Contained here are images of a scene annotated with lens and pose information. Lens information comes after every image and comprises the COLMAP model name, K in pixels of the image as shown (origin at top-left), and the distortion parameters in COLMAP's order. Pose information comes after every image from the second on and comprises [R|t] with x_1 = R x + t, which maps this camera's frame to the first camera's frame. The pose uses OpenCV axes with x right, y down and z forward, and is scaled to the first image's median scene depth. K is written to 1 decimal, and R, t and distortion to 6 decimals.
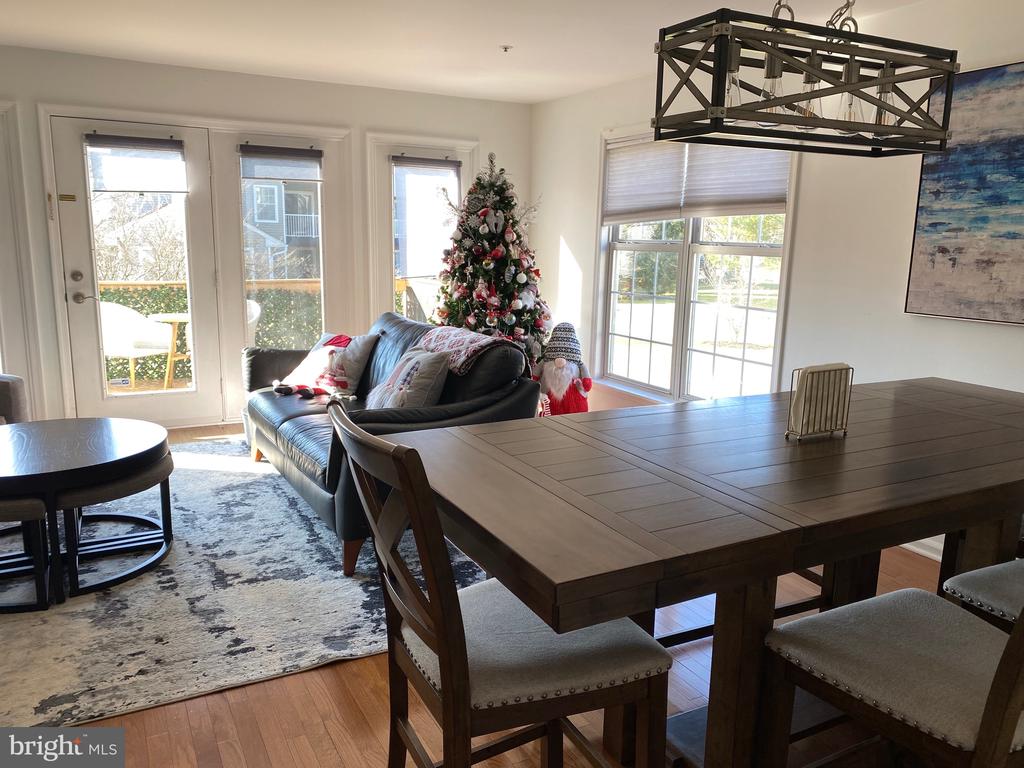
lens RADIAL K [[745.1, 0, 512.0], [0, 745.1, 384.0], [0, 0, 1]] dist [-0.000356, 0.000394]
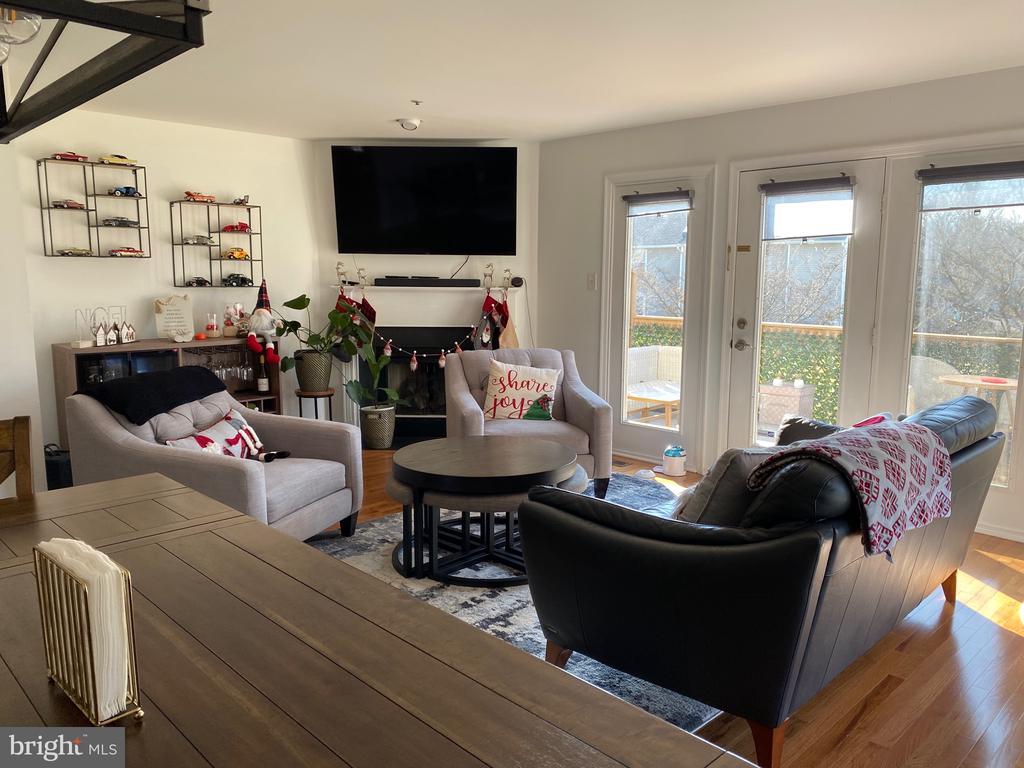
lens RADIAL K [[774.0, 0, 512.0], [0, 774.0, 384.0], [0, 0, 1]] dist [0.100722, -0.149513]
pose [[0.265634, 0.123591, -0.956119, 0.381715], [-0.176585, 0.981208, 0.077775, -0.092864], [0.947764, 0.148177, 0.282467, 0.414600]]
